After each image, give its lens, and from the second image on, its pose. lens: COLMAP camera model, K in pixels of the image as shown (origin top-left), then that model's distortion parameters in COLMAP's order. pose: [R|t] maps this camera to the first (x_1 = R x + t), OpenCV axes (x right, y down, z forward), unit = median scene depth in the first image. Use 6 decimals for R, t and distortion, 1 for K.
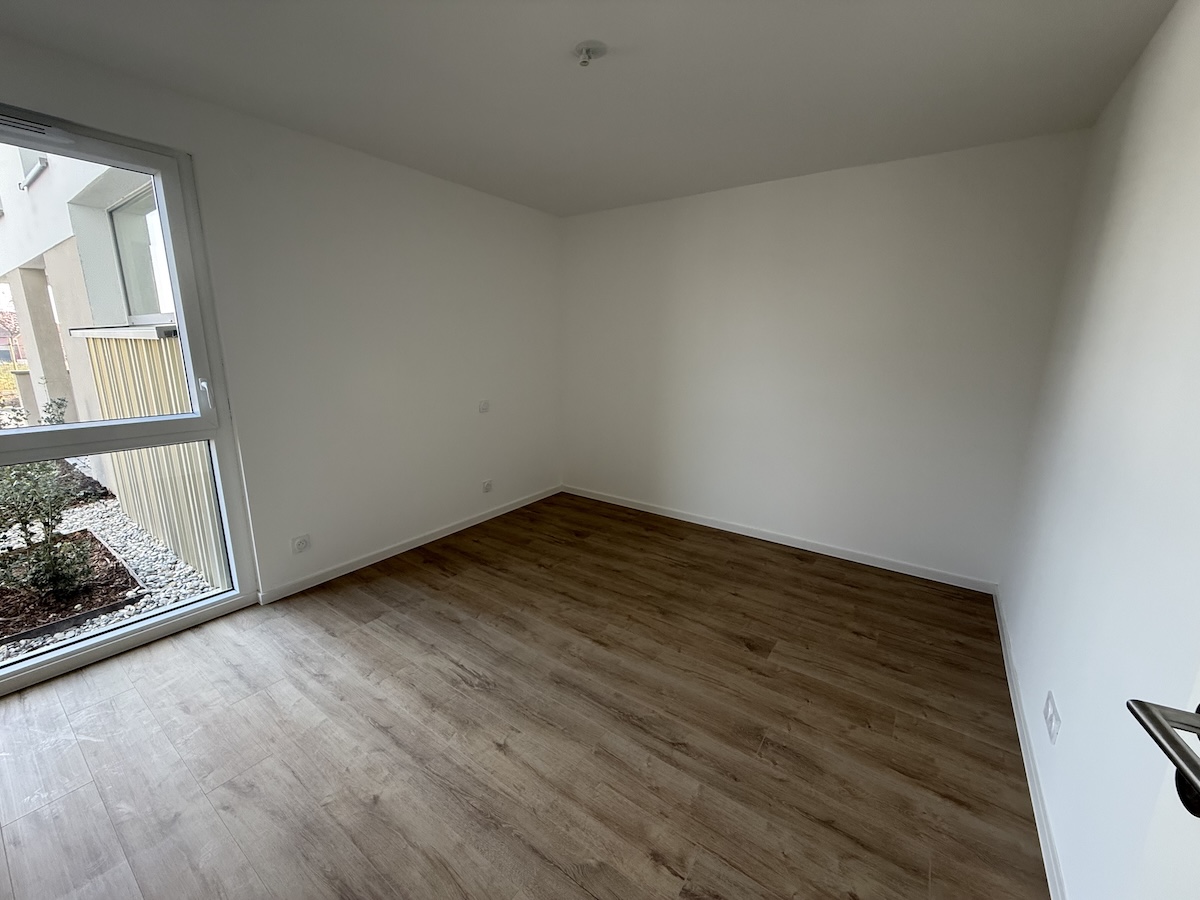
lens RADIAL K [[480.8, 0, 601.0], [0, 480.8, 448.7], [0, 0, 1]] dist [0.002757, 0.000075]
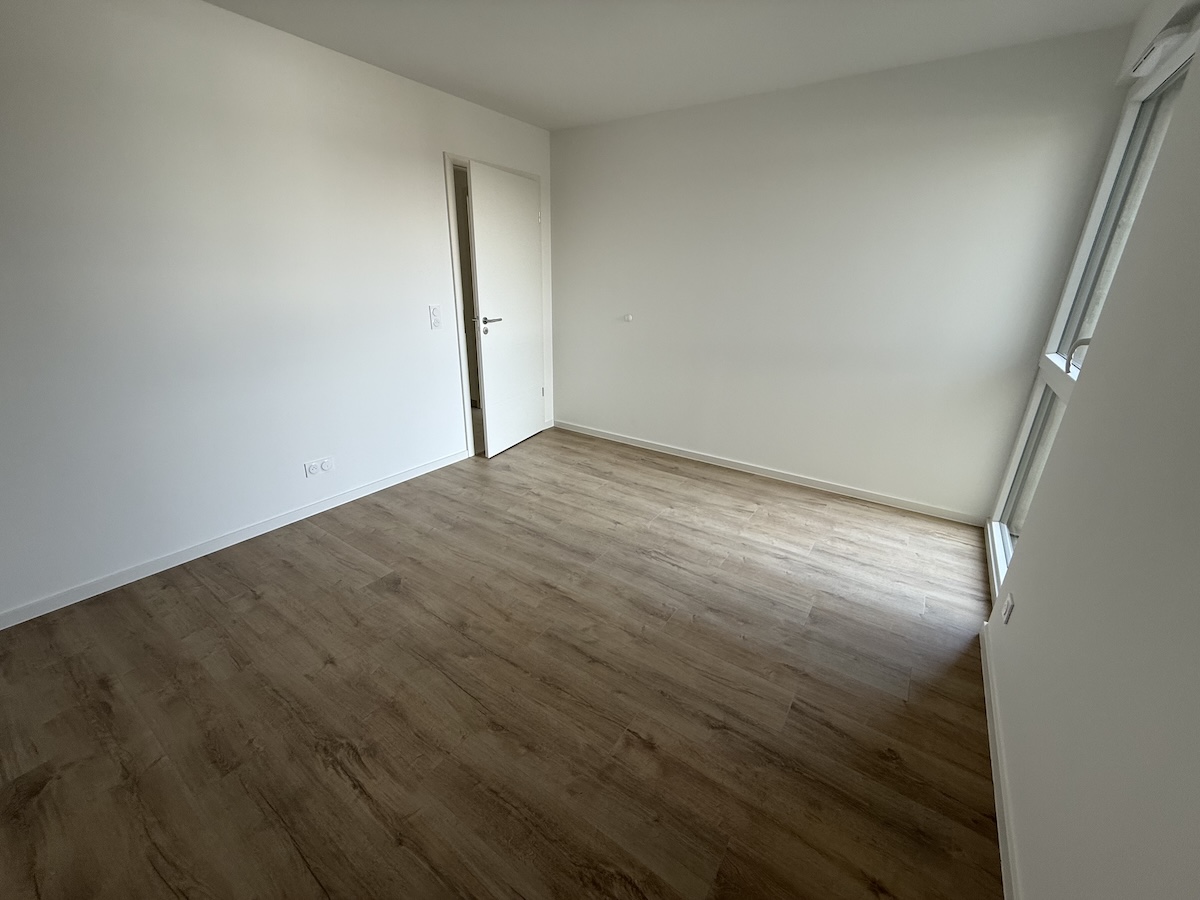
lens RADIAL K [[480.8, 0, 598.7], [0, 480.8, 448.4], [0, 0, 1]] dist [0.002757, 0.000075]
pose [[-0.999539, -0.024568, -0.017854, -0.077634], [-0.030312, 0.843452, 0.536348, -0.357630], [0.001882, 0.536642, -0.843808, 1.662816]]
